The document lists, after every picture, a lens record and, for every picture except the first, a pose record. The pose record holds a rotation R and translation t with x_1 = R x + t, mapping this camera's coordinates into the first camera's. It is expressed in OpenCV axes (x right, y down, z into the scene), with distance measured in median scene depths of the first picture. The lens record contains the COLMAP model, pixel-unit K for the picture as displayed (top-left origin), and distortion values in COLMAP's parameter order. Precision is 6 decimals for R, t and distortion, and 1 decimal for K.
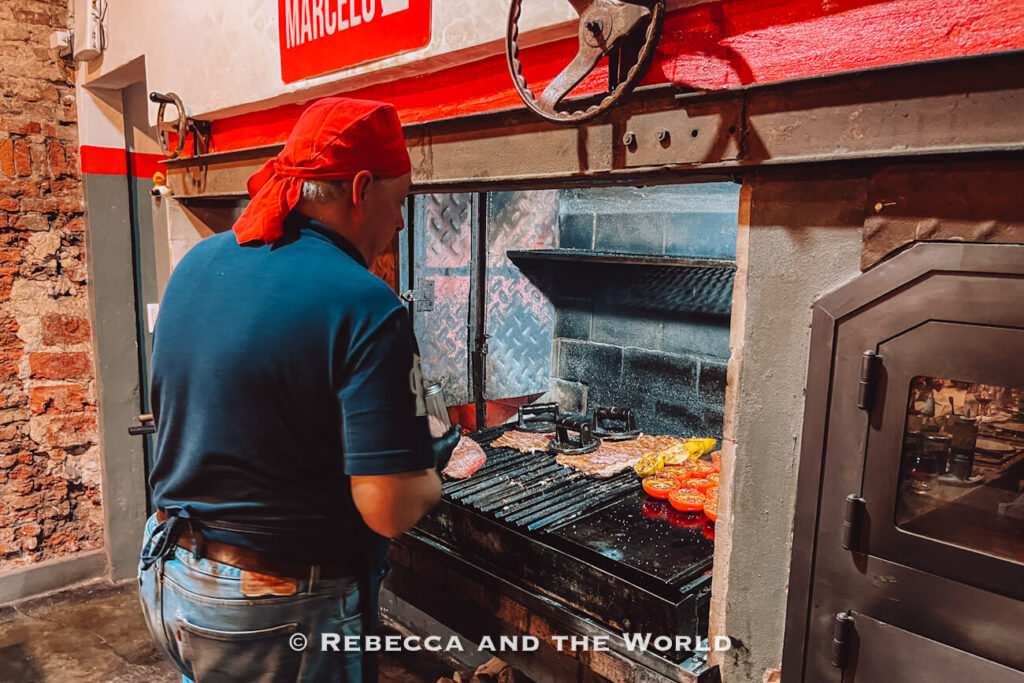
lens RADIAL K [[774.8, 0, 514.8], [0, 774.8, 364.4], [0, 0, 1]] dist [0.018020, -0.015292]
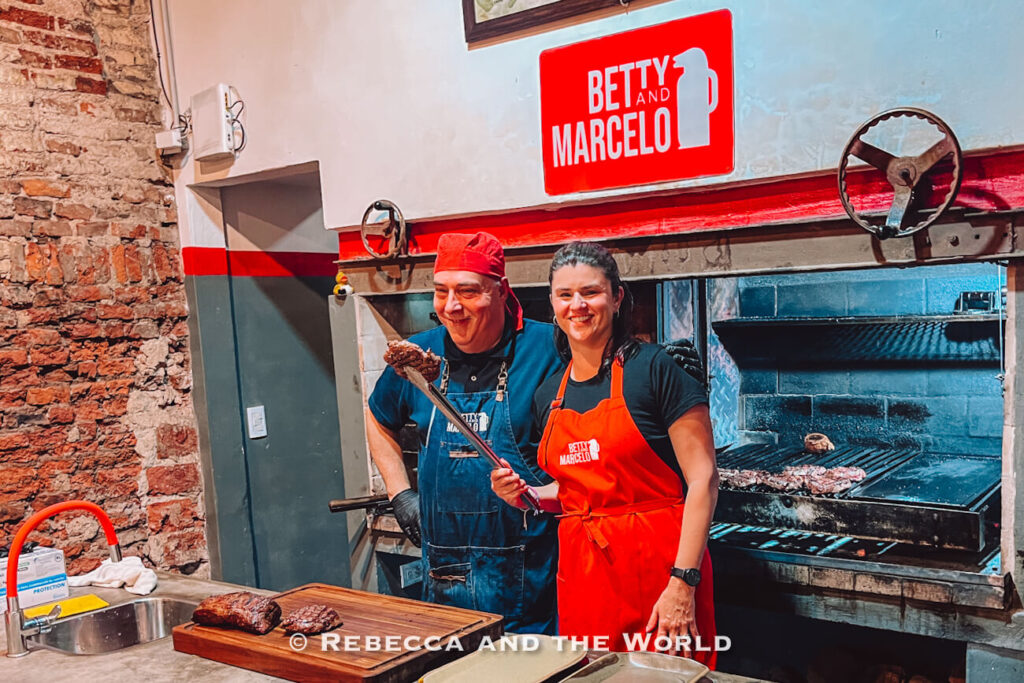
lens RADIAL K [[1013.4, 0, 571.7], [0, 1013.4, 454.2], [0, 0, 1]] dist [0.031347, 0.000000]
pose [[0.976221, -0.094332, 0.195179, -0.514982], [0.098098, 0.995129, -0.009700, 0.044948], [-0.193313, 0.028616, 0.980720, -0.446147]]
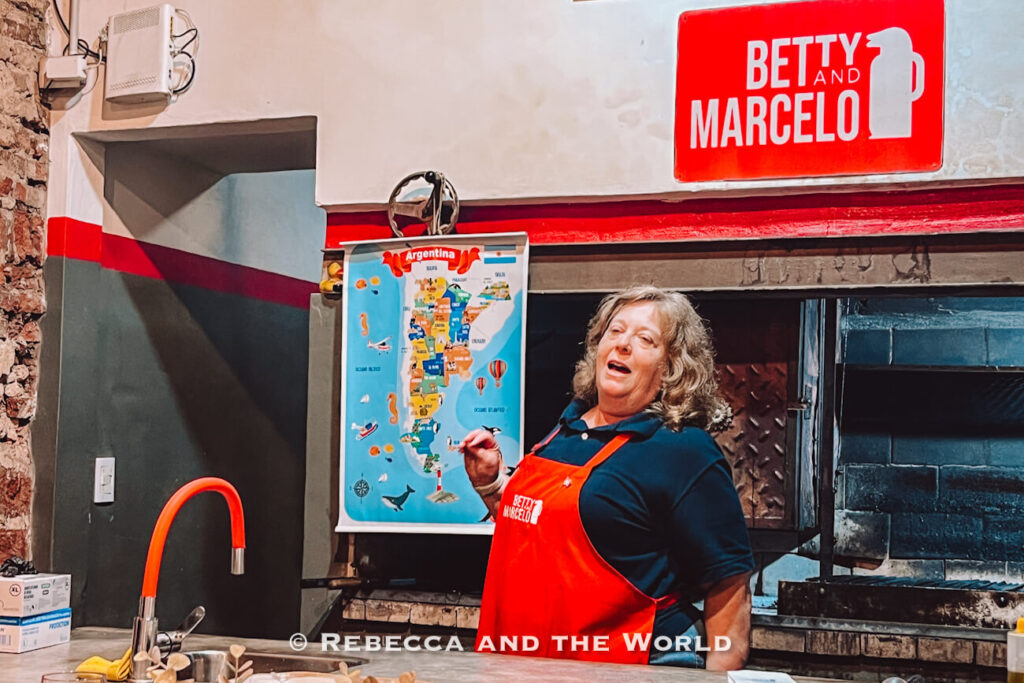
lens RADIAL K [[1552.9, 0, 536.5], [0, 1552.9, 380.3], [0, 0, 1]] dist [0.064669, 0.000000]
pose [[0.899415, 0.023198, 0.436480, -1.094938], [0.064502, 0.980613, -0.185032, 0.188631], [-0.432311, 0.194574, 0.880482, -0.477892]]
